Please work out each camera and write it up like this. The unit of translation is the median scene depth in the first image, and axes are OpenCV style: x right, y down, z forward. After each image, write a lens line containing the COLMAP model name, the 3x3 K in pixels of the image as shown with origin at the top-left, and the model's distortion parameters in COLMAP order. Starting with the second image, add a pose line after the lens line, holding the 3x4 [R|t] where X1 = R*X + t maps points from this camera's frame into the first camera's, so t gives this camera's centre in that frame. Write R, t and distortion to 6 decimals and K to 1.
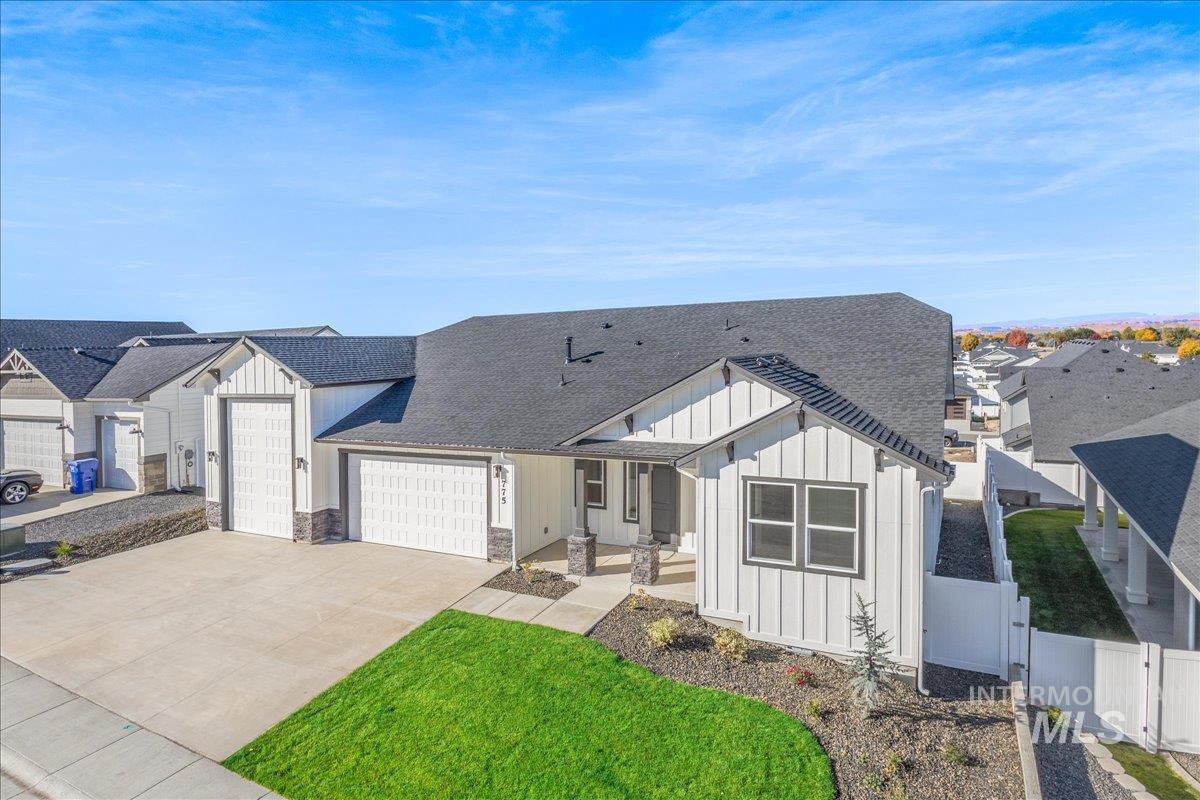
lens RADIAL K [[699.0, 0, 569.6], [0, 699.0, 389.4], [0, 0, 1]] dist [0.004405, 0.004991]
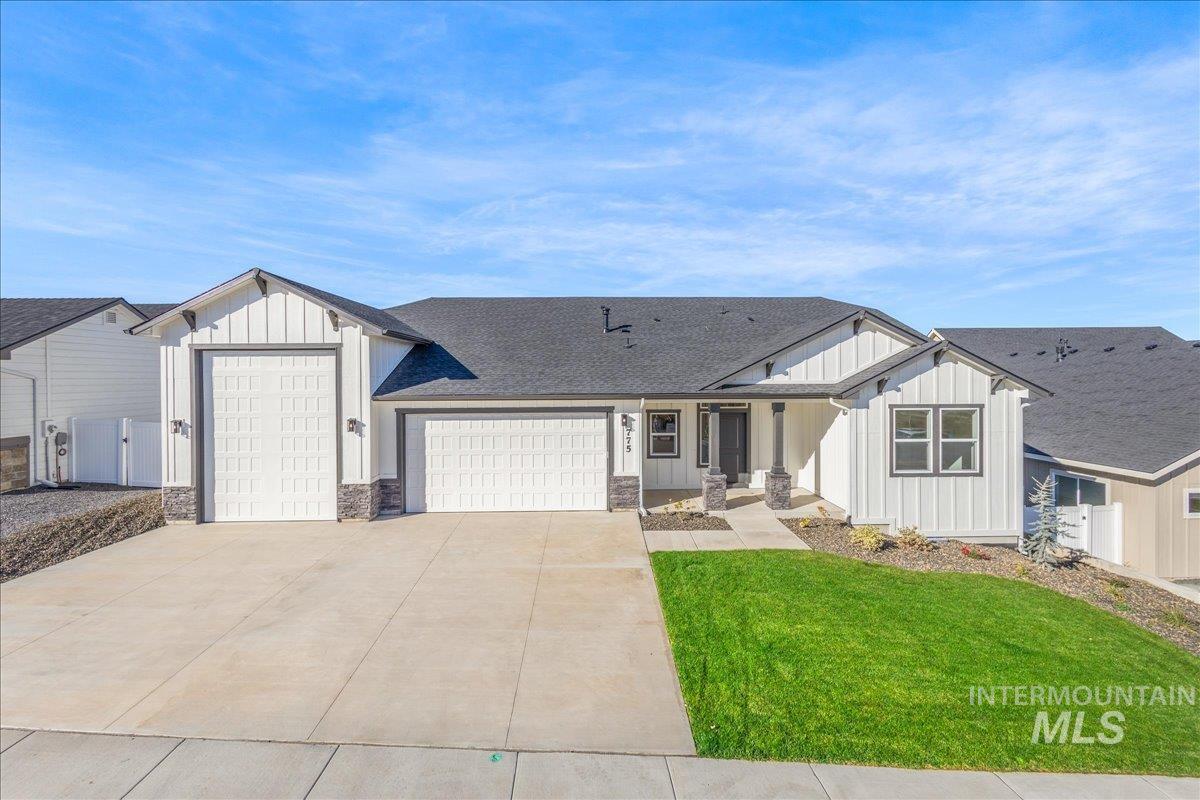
lens RADIAL K [[533.4, 0, 598.3], [0, 533.4, 404.7], [0, 0, 1]] dist [-0.000221, 0.001424]
pose [[0.867237, 0.006183, 0.497856, -0.478996], [0.004605, 0.999781, -0.020438, 0.102082], [-0.497873, 0.020018, 0.867019, 0.322388]]
